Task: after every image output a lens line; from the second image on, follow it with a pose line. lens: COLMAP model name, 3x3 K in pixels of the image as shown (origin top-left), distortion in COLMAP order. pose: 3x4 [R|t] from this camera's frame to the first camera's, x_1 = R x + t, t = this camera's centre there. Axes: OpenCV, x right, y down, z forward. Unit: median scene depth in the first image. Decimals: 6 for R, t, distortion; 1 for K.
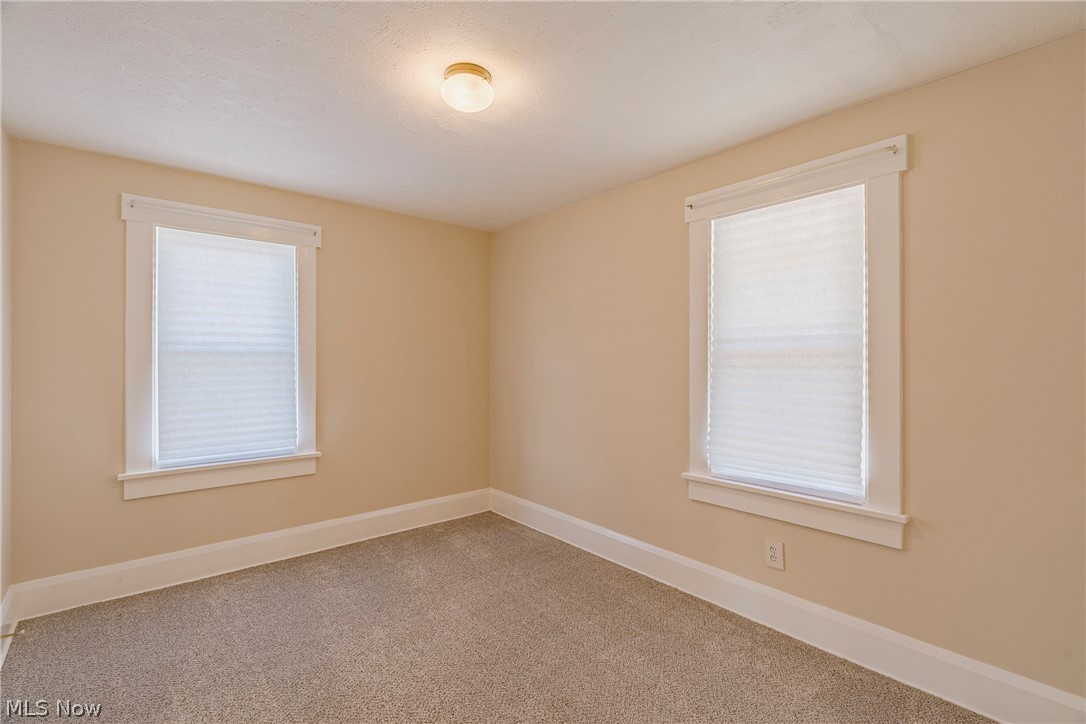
lens RADIAL K [[498.1, 0, 540.4], [0, 498.1, 358.7], [0, 0, 1]] dist [-0.003414, 0.000408]
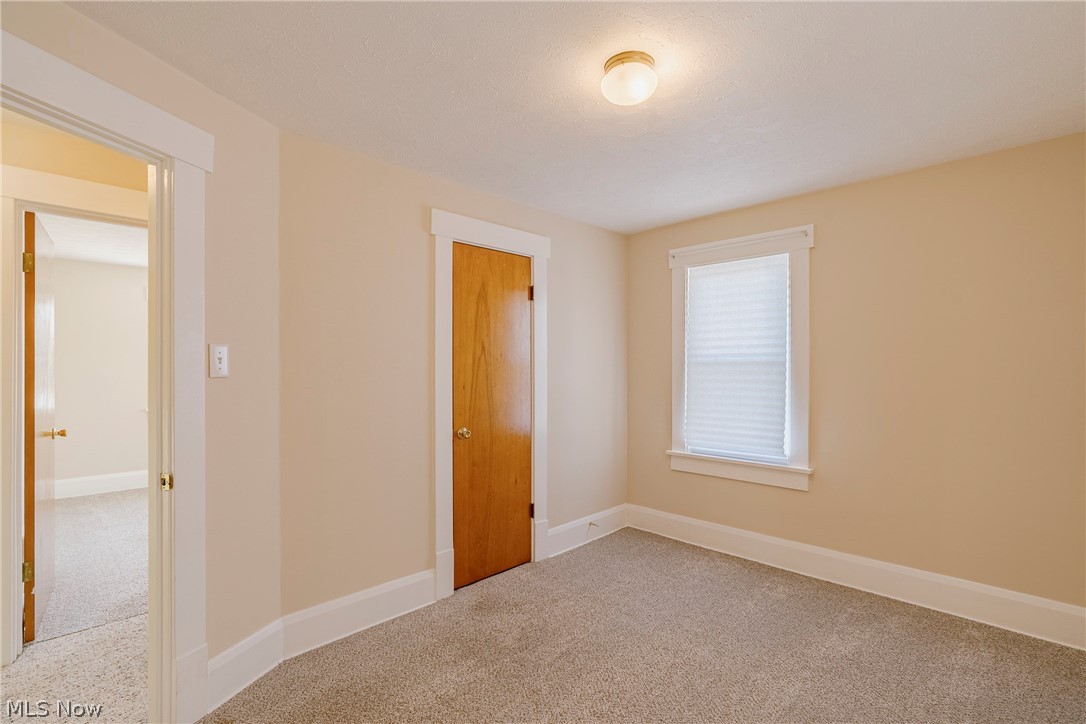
lens RADIAL K [[501.5, 0, 542.8], [0, 501.5, 369.5], [0, 0, 1]] dist [-0.001340, 0.000005]
pose [[0.080654, 0.004385, -0.996733, 0.480874], [0.001296, 0.999989, 0.004504, -0.002753], [0.996741, -0.001655, 0.080647, 0.467766]]
